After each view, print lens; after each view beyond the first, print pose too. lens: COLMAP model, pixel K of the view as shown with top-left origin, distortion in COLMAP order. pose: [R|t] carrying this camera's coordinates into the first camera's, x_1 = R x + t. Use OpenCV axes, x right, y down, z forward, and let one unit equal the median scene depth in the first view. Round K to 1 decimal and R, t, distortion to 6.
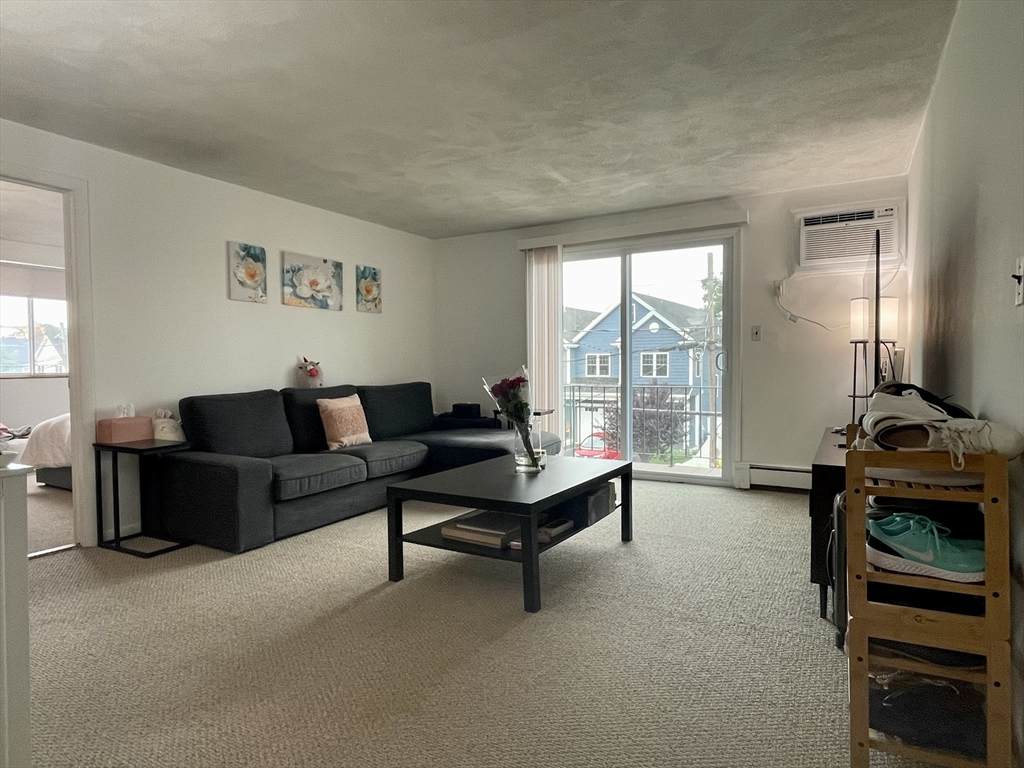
lens RADIAL K [[591.2, 0, 511.3], [0, 591.2, 380.3], [0, 0, 1]] dist [0.000424, -0.003930]
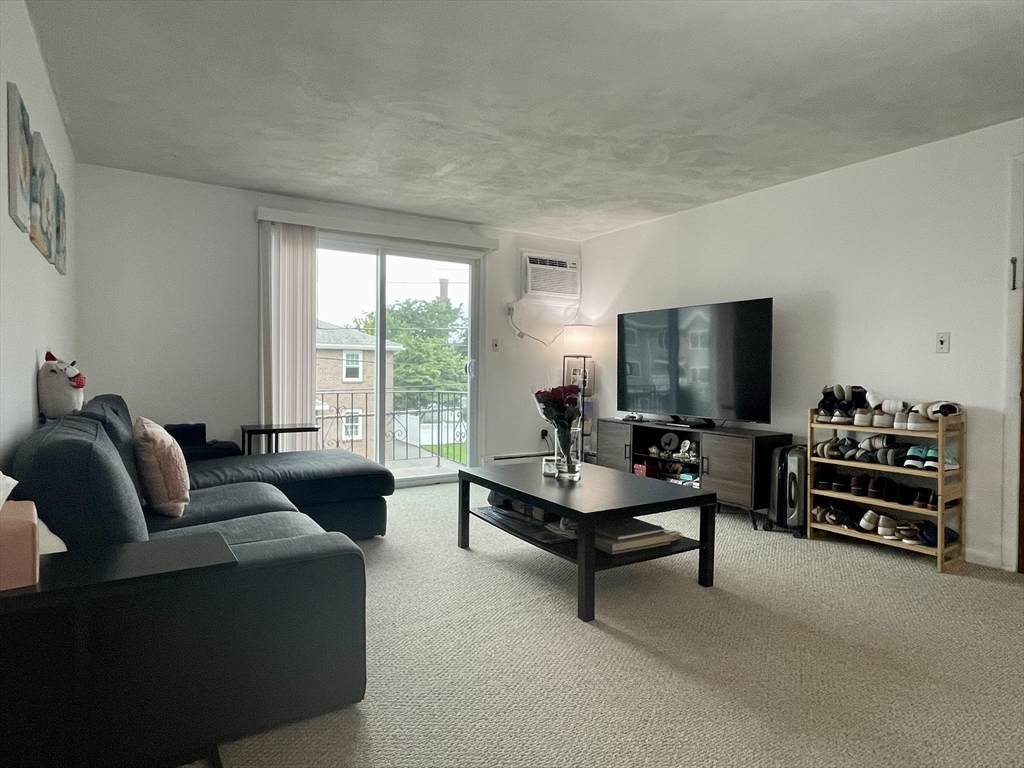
lens RADIAL K [[591.2, 0, 511.1], [0, 591.2, 382.2], [0, 0, 1]] dist [0.000424, -0.003930]
pose [[0.468126, -0.009367, 0.883612, -0.646054], [0.010532, 0.999932, 0.005020, -0.011202], [-0.883599, 0.006957, 0.468192, 0.437409]]
